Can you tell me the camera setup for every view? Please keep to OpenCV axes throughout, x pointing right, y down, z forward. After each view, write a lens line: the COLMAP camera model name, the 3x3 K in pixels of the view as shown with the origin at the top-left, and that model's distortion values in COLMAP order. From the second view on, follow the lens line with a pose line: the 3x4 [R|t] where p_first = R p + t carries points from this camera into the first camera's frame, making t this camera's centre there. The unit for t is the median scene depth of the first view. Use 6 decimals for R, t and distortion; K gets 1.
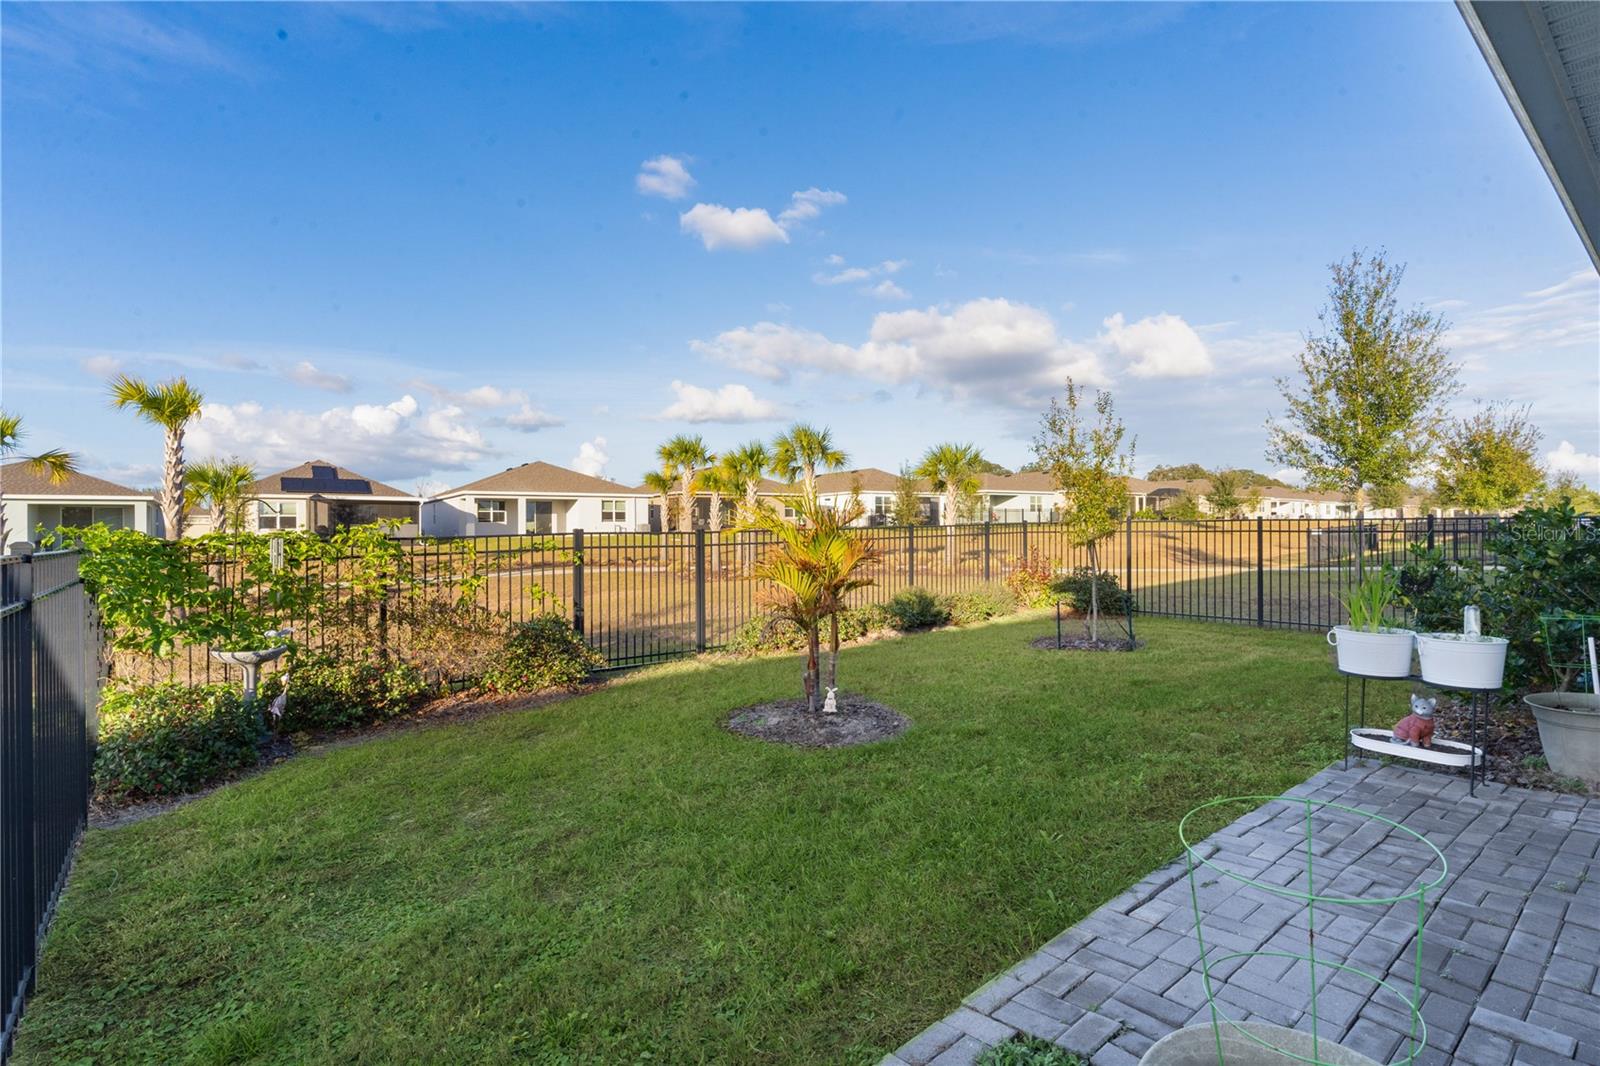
lens RADIAL K [[774.1, 0, 808.8], [0, 774.1, 534.2], [0, 0, 1]] dist [0.005244, 0.001657]
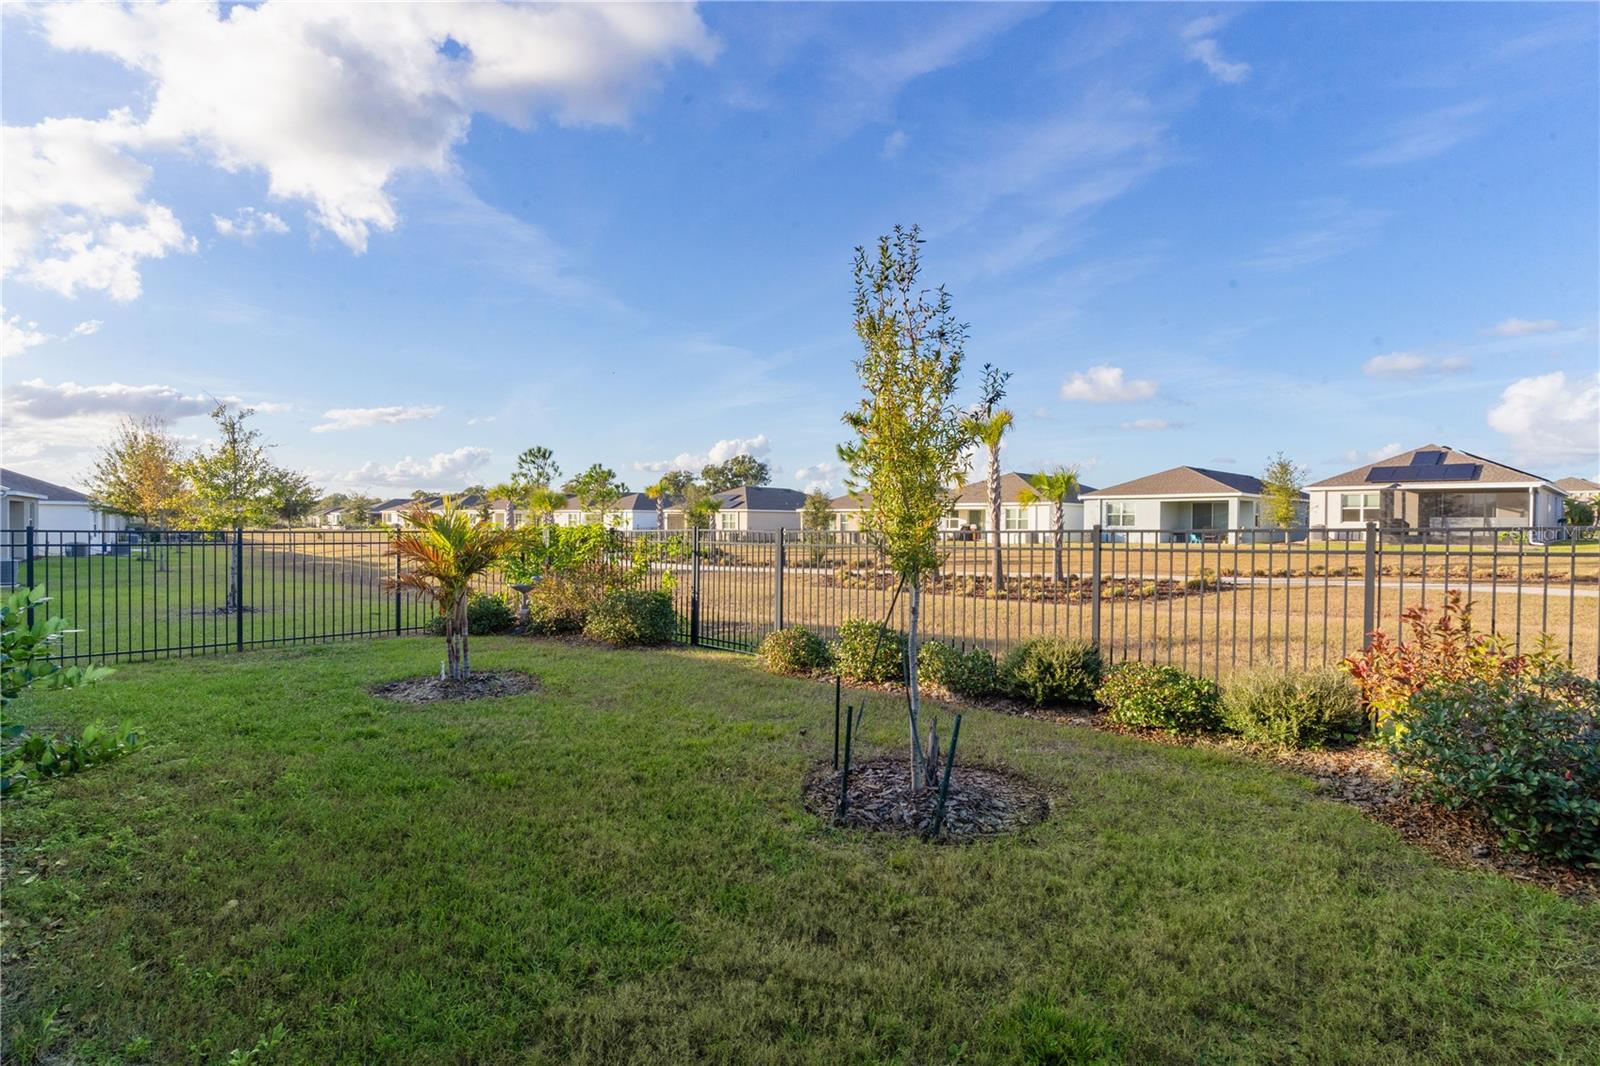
lens RADIAL K [[774.1, 0, 783.8], [0, 774.1, 535.5], [0, 0, 1]] dist [0.005244, 0.001657]
pose [[0.113957, 0.023672, -0.993204, 0.183444], [-0.011647, 0.999679, 0.022490, -0.003401], [0.993417, 0.009005, 0.114196, 0.194760]]
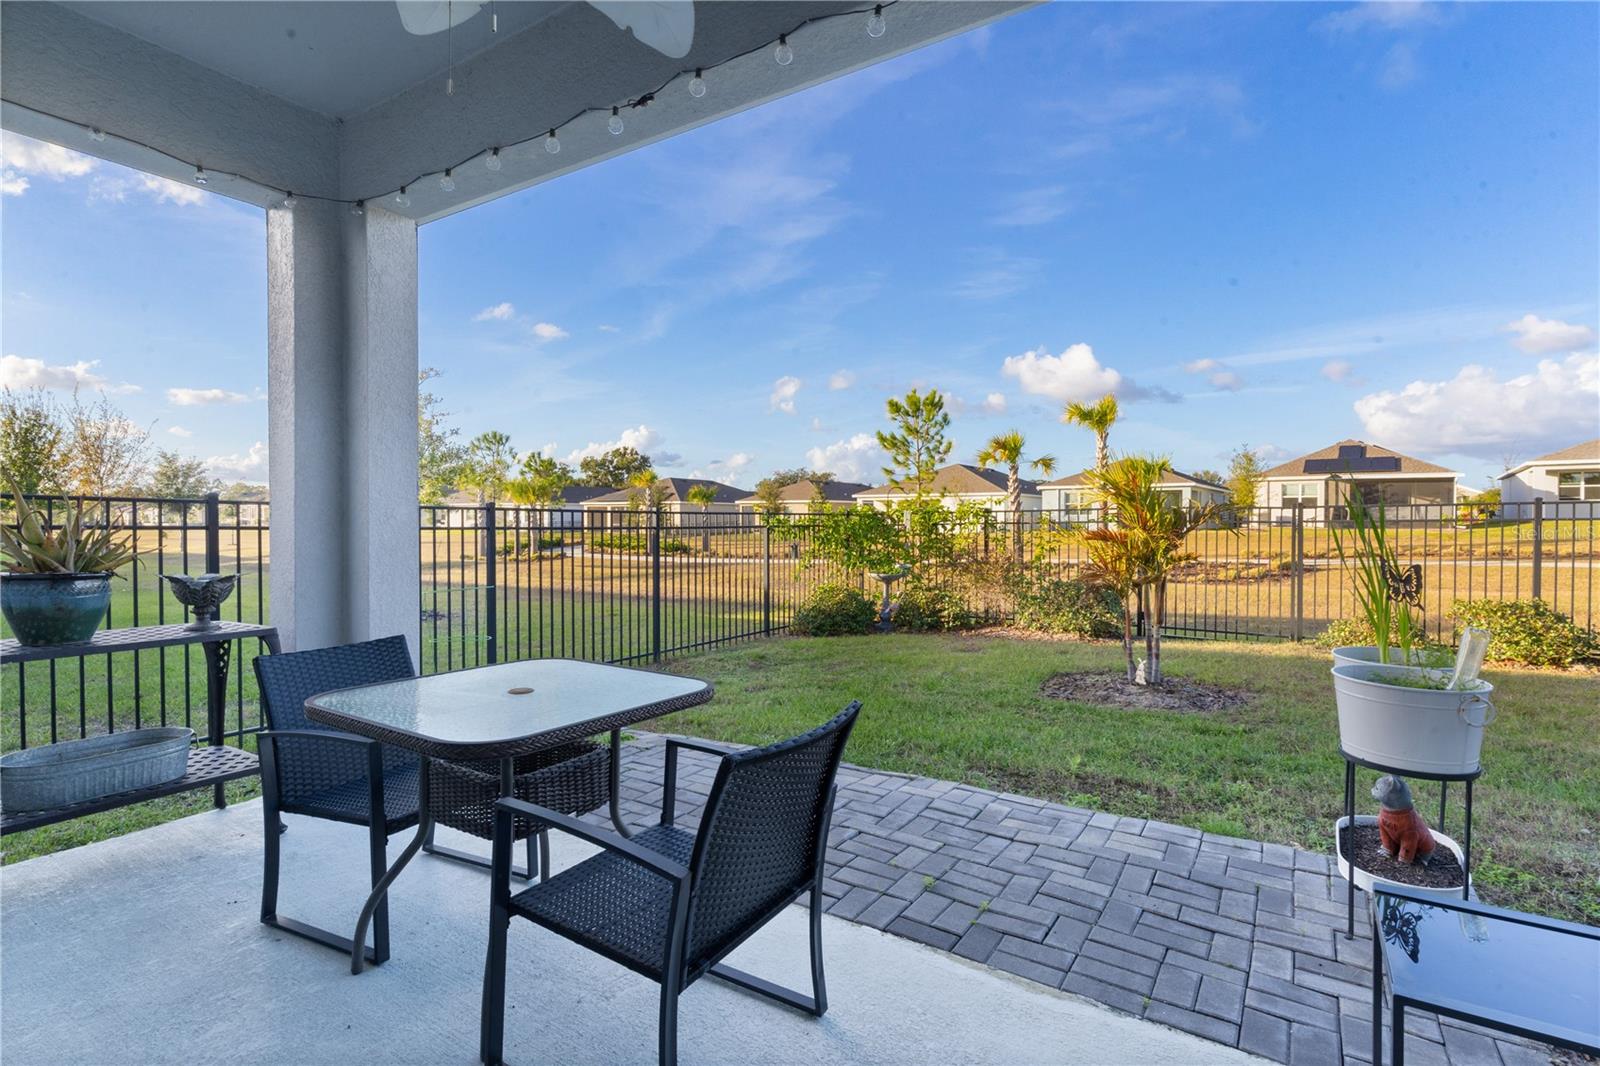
lens RADIAL K [[774.1, 0, 805.9], [0, 774.1, 530.8], [0, 0, 1]] dist [0.005244, 0.001657]
pose [[0.300376, 0.024028, -0.953518, 0.124156], [-0.005644, 0.999710, 0.023414, 0.001997], [0.953804, -0.001651, 0.300424, 0.042209]]
